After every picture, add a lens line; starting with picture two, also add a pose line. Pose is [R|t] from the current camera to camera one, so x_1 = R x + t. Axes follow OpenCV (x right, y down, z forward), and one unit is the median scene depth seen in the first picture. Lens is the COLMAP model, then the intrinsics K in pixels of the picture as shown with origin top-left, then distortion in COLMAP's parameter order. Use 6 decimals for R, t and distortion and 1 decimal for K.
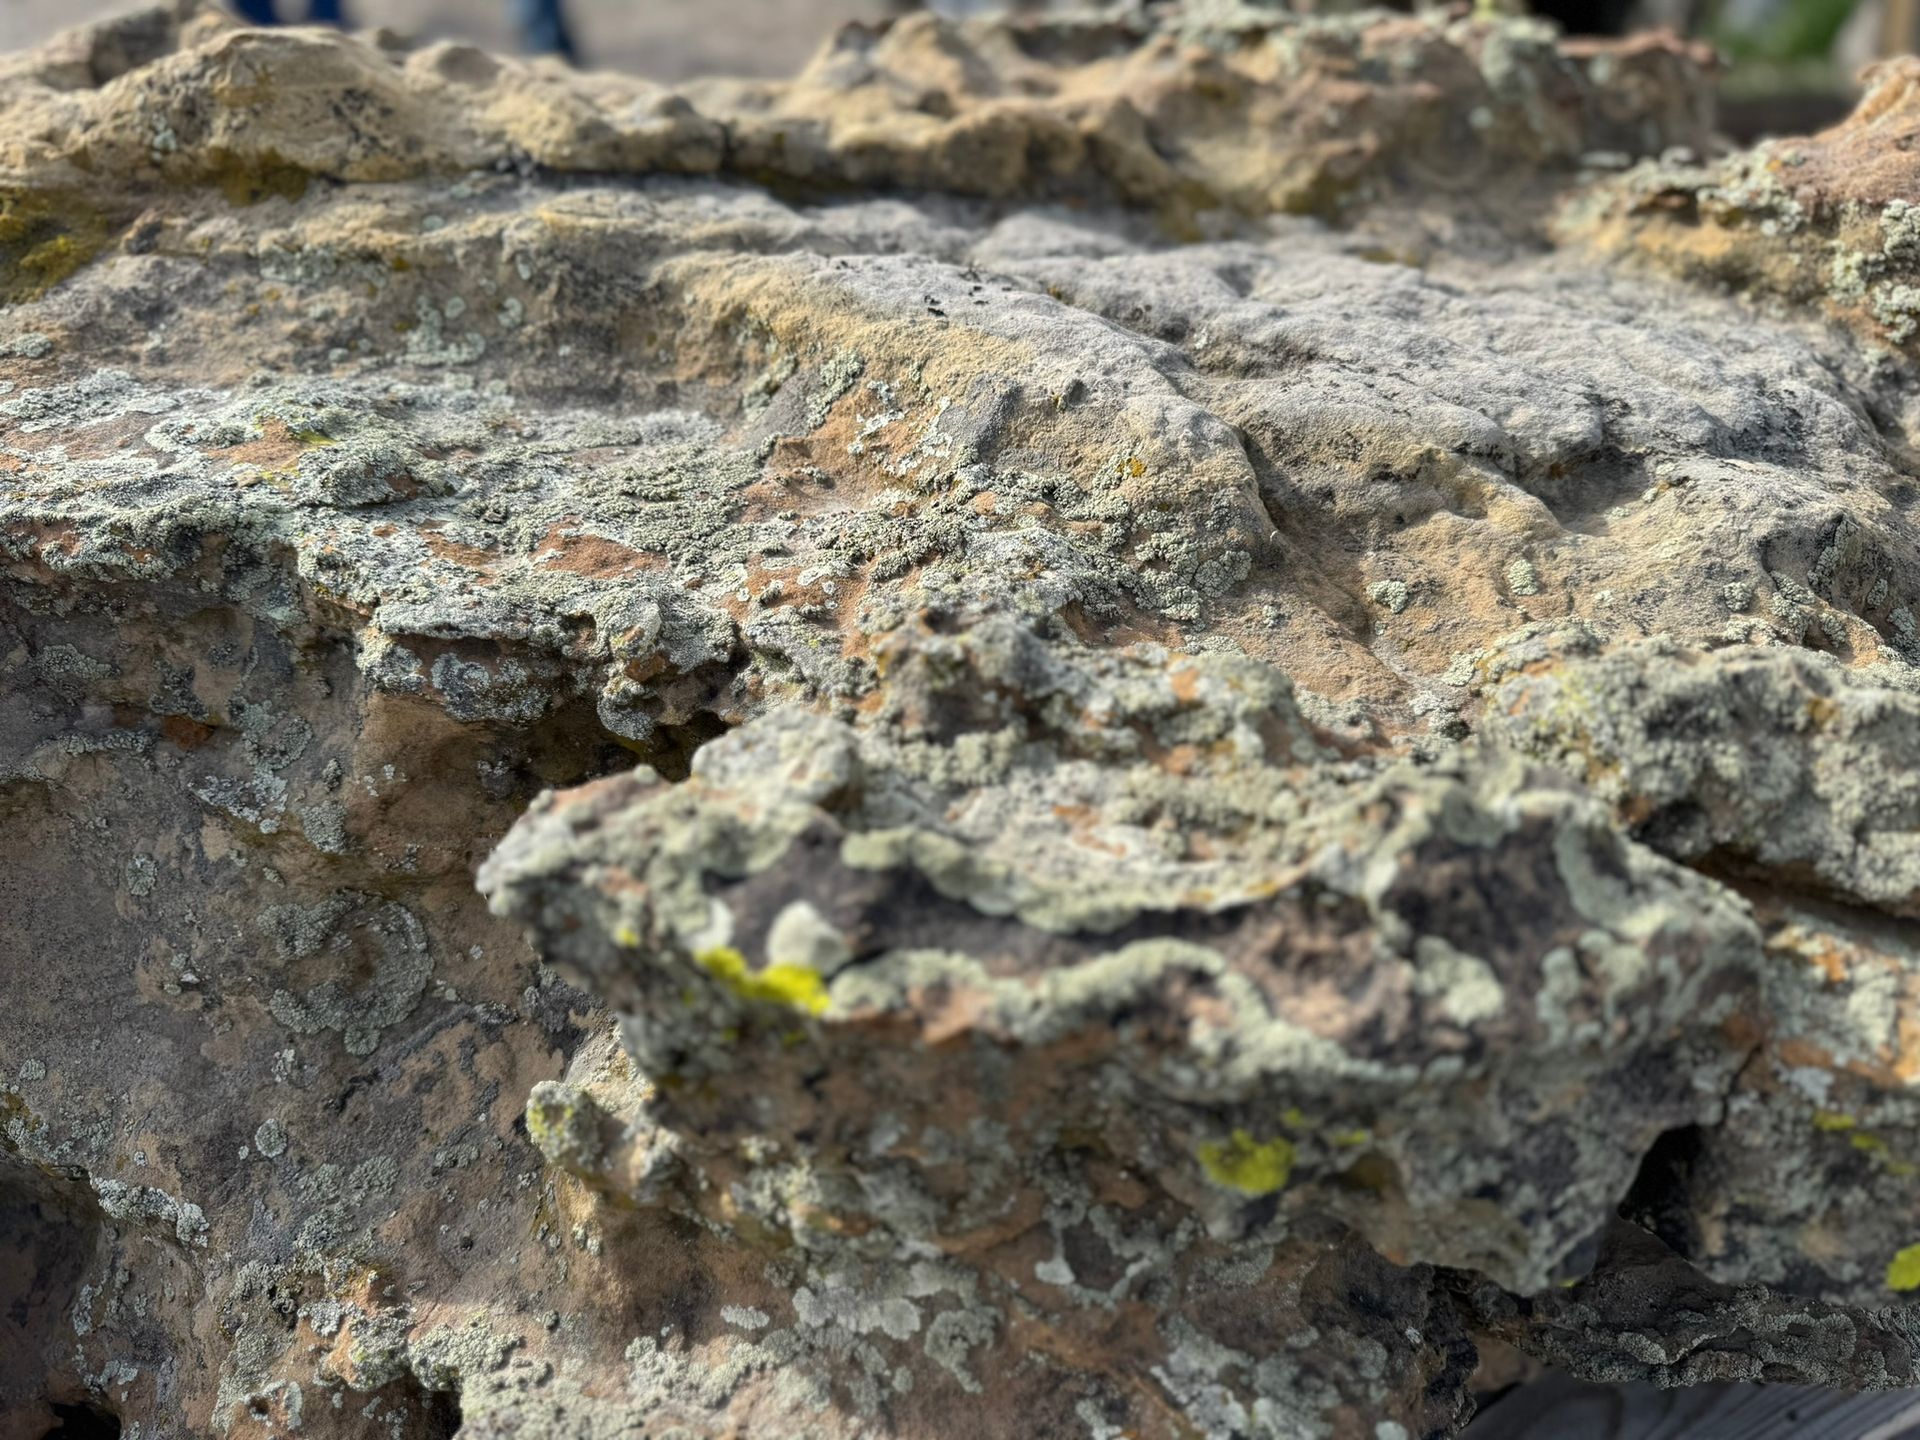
lens RADIAL K [[1730.7, 0, 960.7], [0, 1730.7, 592.7], [0, 0, 1]] dist [-0.001968, -0.026559]
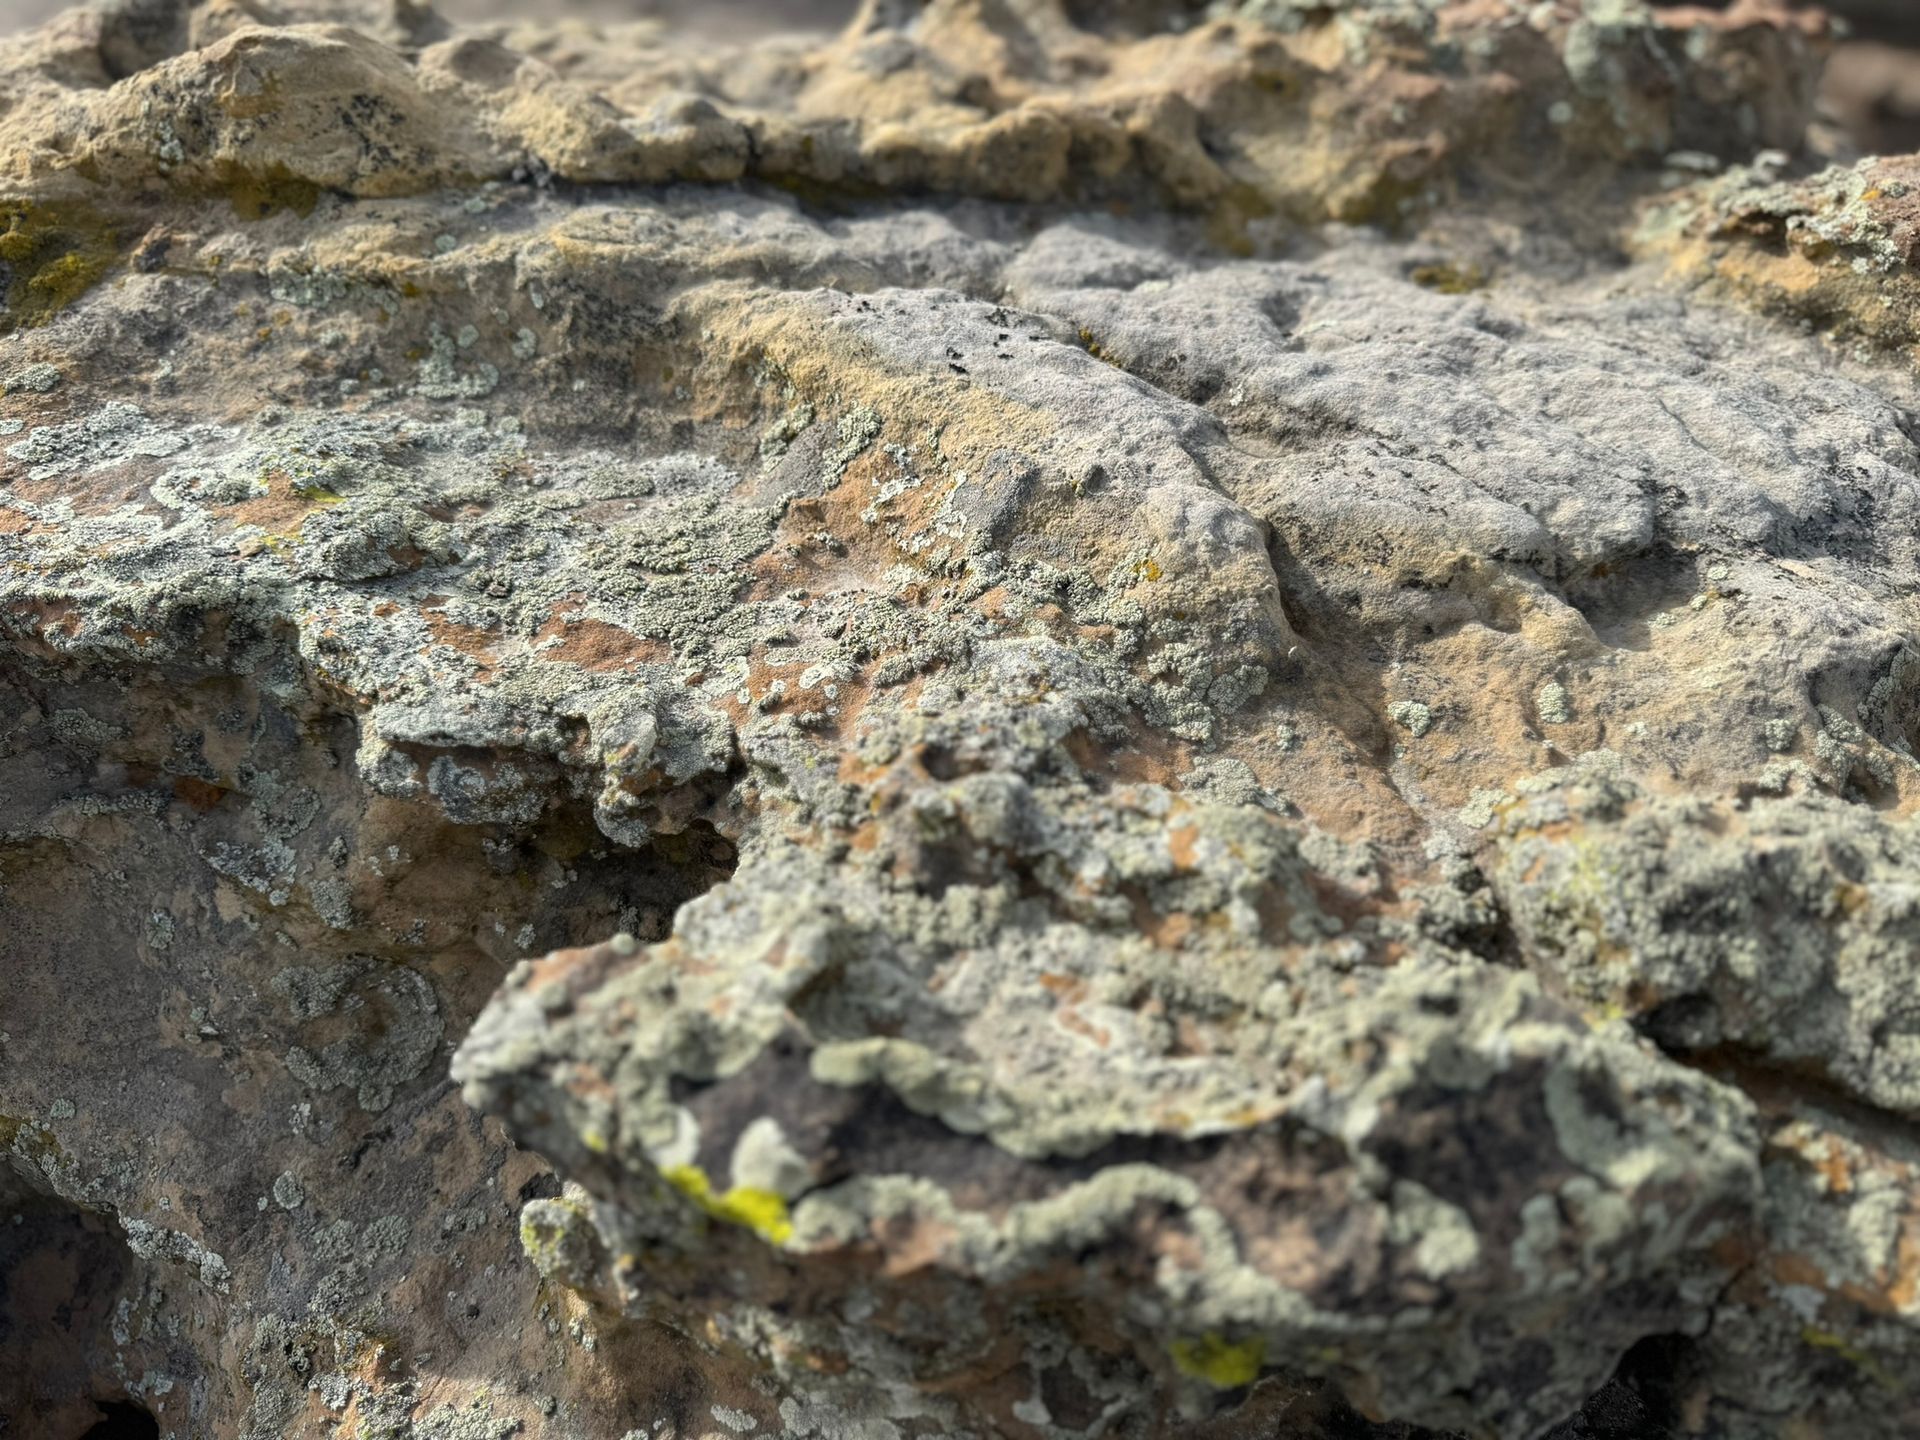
lens RADIAL K [[1730.7, 0, 960.7], [0, 1730.7, 592.7], [0, 0, 1]] dist [-0.001968, -0.026559]
pose [[0.998566, 0.026139, -0.046713, 0.039281], [-0.020587, 0.993081, 0.115615, -0.165651], [0.049412, -0.114487, 0.992195, 0.040260]]
